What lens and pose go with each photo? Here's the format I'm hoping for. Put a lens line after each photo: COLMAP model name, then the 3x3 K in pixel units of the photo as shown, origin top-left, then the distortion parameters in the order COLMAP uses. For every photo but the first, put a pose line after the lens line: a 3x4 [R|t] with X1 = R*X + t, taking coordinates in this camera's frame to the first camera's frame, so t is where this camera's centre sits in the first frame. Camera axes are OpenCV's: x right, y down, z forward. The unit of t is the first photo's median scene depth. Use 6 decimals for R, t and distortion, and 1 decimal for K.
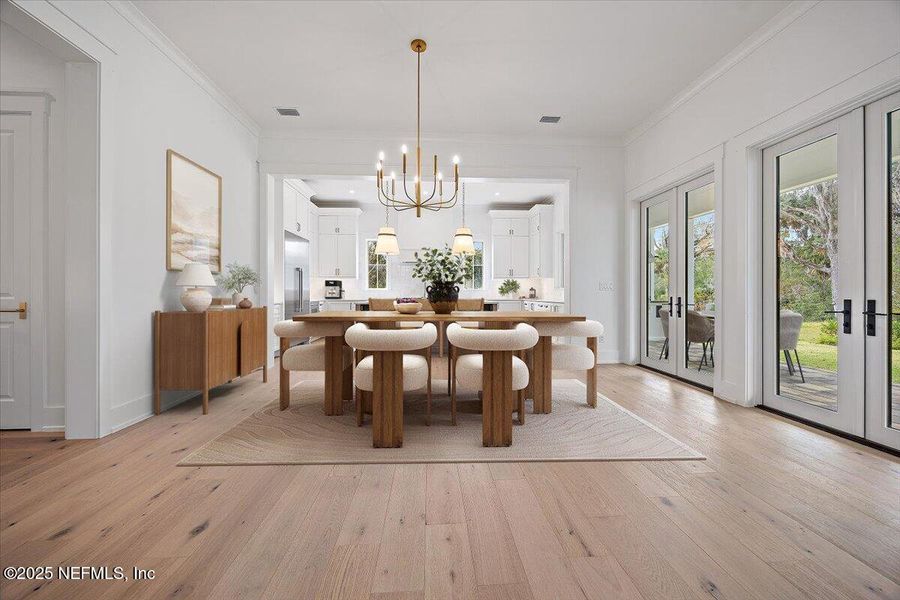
lens RADIAL K [[347.3, 0, 447.0], [0, 347.3, 295.1], [0, 0, 1]] dist [-0.000738, -0.000020]
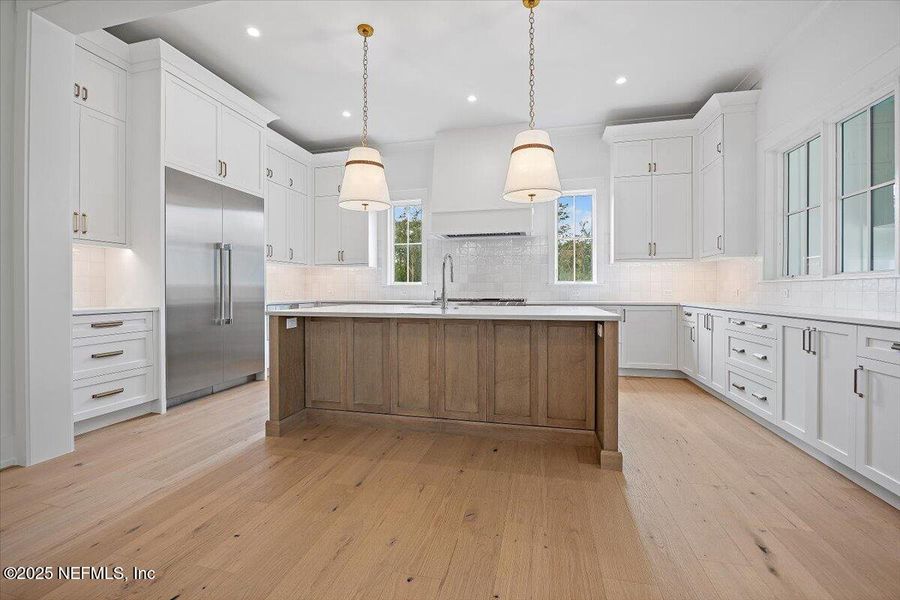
lens RADIAL K [[389.1, 0, 450.0], [0, 389.1, 300.0], [0, 0, 1]] dist [-0.000214, 0.000018]
pose [[0.961898, 0.003022, -0.273393, 0.058824], [0.001794, 0.999848, 0.017361, -0.000212], [0.273404, -0.017190, 0.961746, 0.381282]]
